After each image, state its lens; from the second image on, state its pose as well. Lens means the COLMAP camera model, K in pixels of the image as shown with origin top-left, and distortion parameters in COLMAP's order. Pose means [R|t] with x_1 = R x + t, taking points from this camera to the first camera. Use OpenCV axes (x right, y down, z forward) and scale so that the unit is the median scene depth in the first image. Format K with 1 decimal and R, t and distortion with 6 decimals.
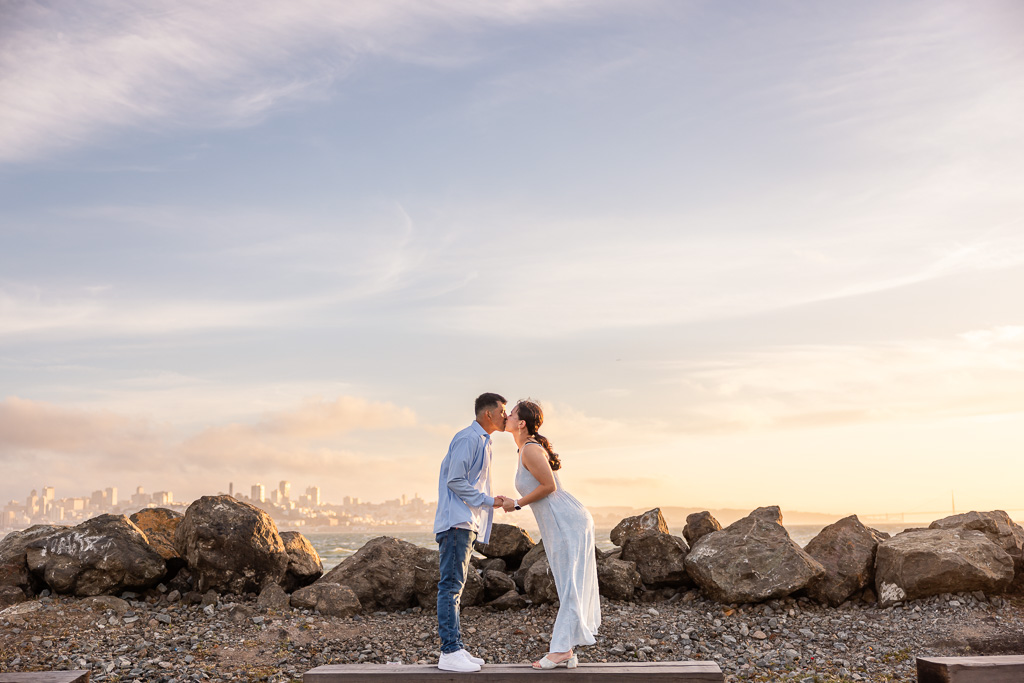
lens RADIAL K [[1173.5, 0, 505.7], [0, 1173.5, 338.4], [0, 0, 1]] dist [-0.004866, 0.012361]
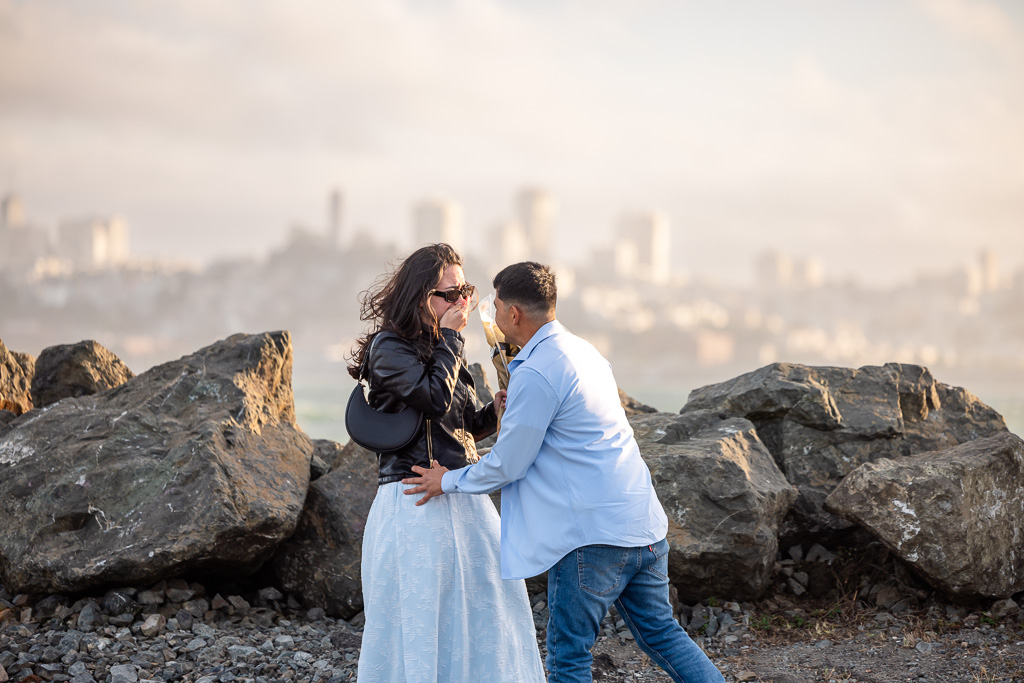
lens RADIAL K [[4567.0, 0, 513.3], [0, 4567.0, 341.5], [0, 0, 1]] dist [-0.061878, 2.180849]
pose [[0.981123, 0.029762, -0.191082, 0.604276], [-0.000383, 0.988383, 0.151980, -0.064968], [0.193385, -0.149038, 0.969737, -0.324287]]
